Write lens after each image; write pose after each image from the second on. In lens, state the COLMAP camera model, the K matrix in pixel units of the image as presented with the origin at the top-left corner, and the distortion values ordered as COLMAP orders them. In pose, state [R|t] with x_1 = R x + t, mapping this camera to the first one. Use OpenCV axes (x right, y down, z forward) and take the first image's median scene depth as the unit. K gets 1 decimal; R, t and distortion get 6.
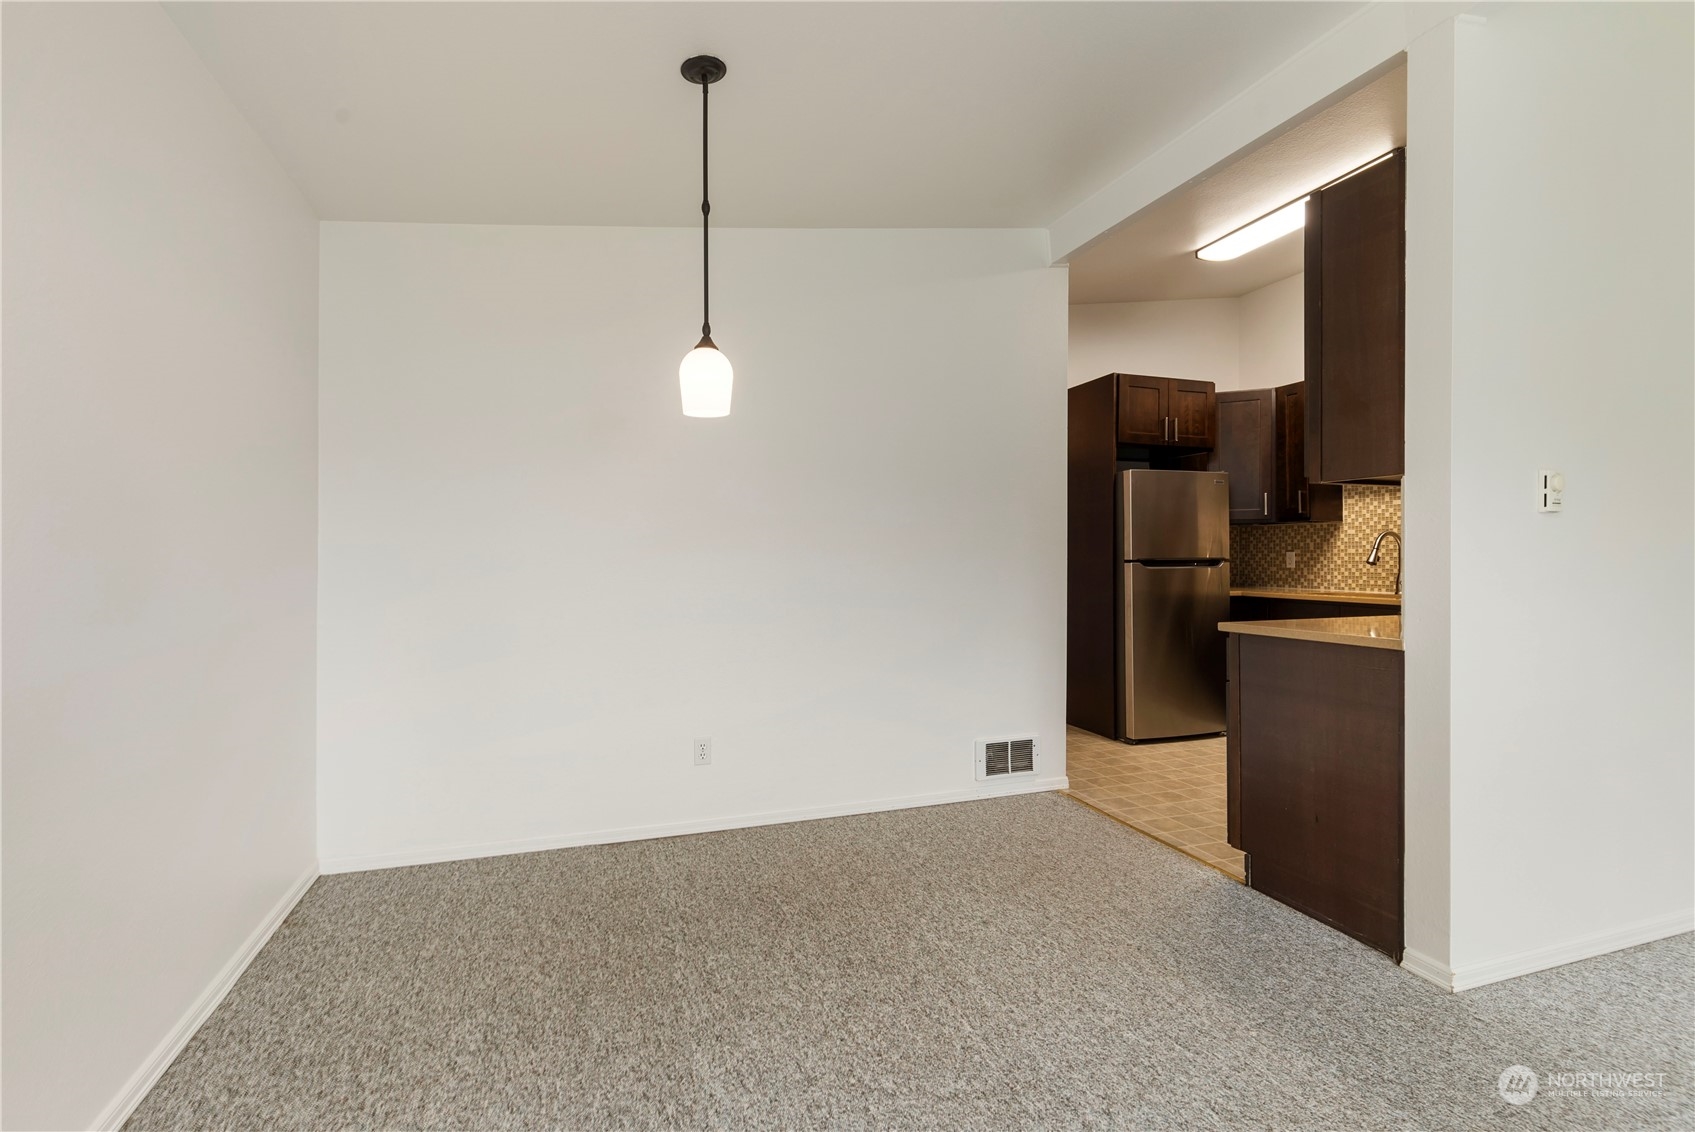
lens RADIAL K [[775.7, 0, 847.2], [0, 775.7, 559.7], [0, 0, 1]] dist [0.003295, -0.000510]
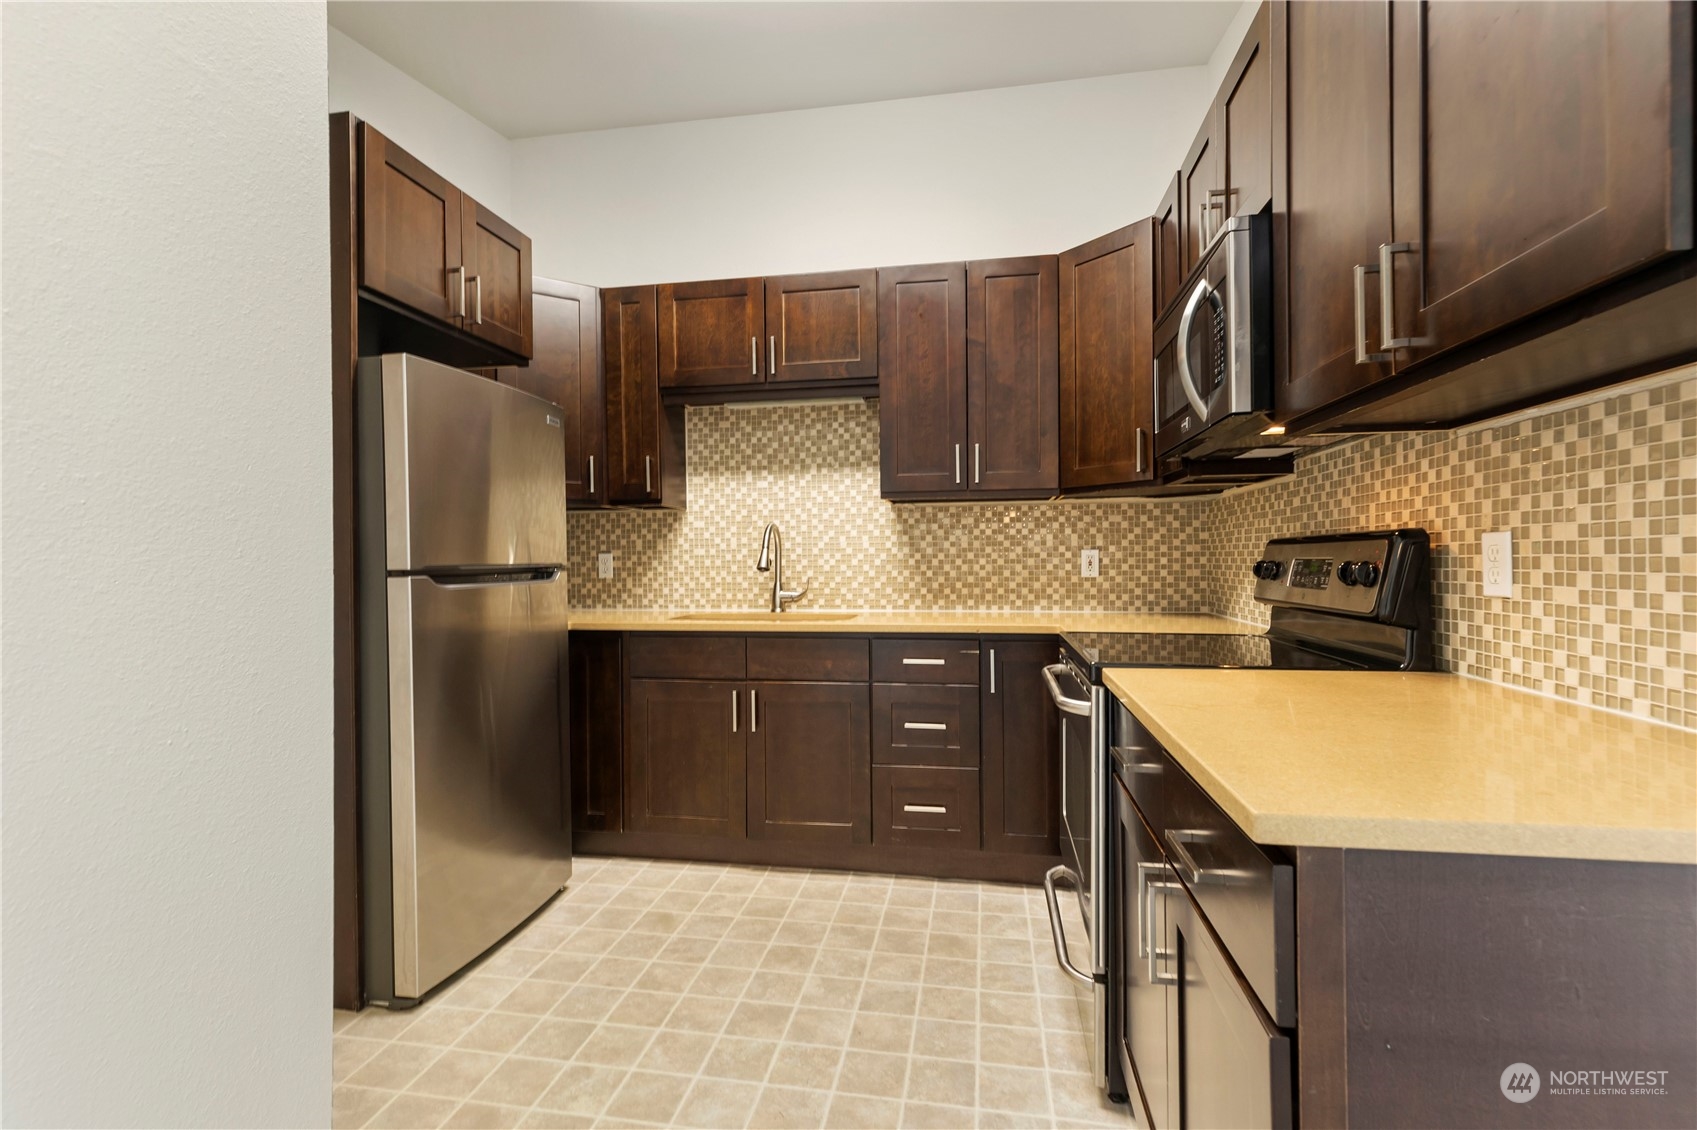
lens RADIAL K [[776.7, 0, 848.2], [0, 776.7, 558.7], [0, 0, 1]] dist [0.003295, -0.000510]
pose [[0.484083, -0.002307, 0.875019, 0.106875], [0.010910, 0.999935, -0.003399, -0.001512], [-0.874954, 0.011192, 0.484077, 0.549427]]
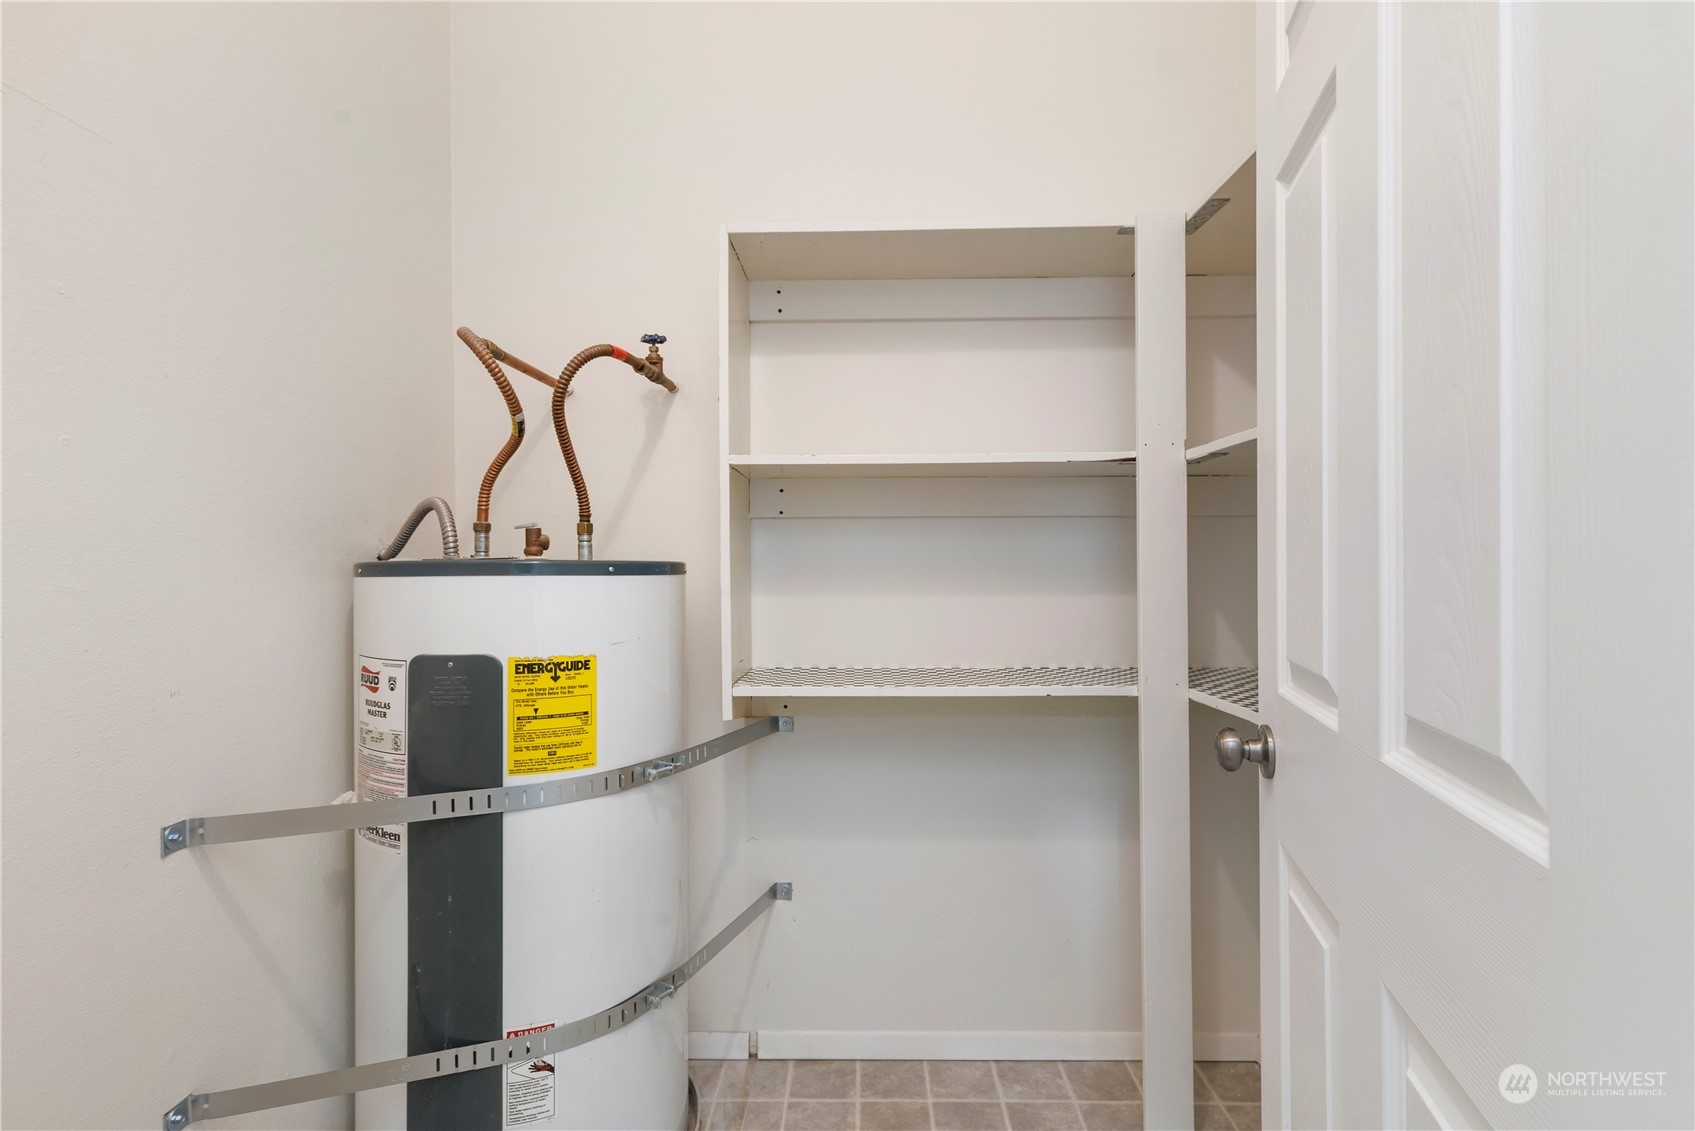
lens RADIAL K [[775.7, 0, 847.2], [0, 775.7, 559.2], [0, 0, 1]] dist [0.003295, -0.000510]
pose [[-0.336611, 0.002304, -0.941641, 0.834078], [-0.000187, 0.999997, 0.002514, -0.004658], [0.941644, 0.001022, -0.336610, 0.805130]]
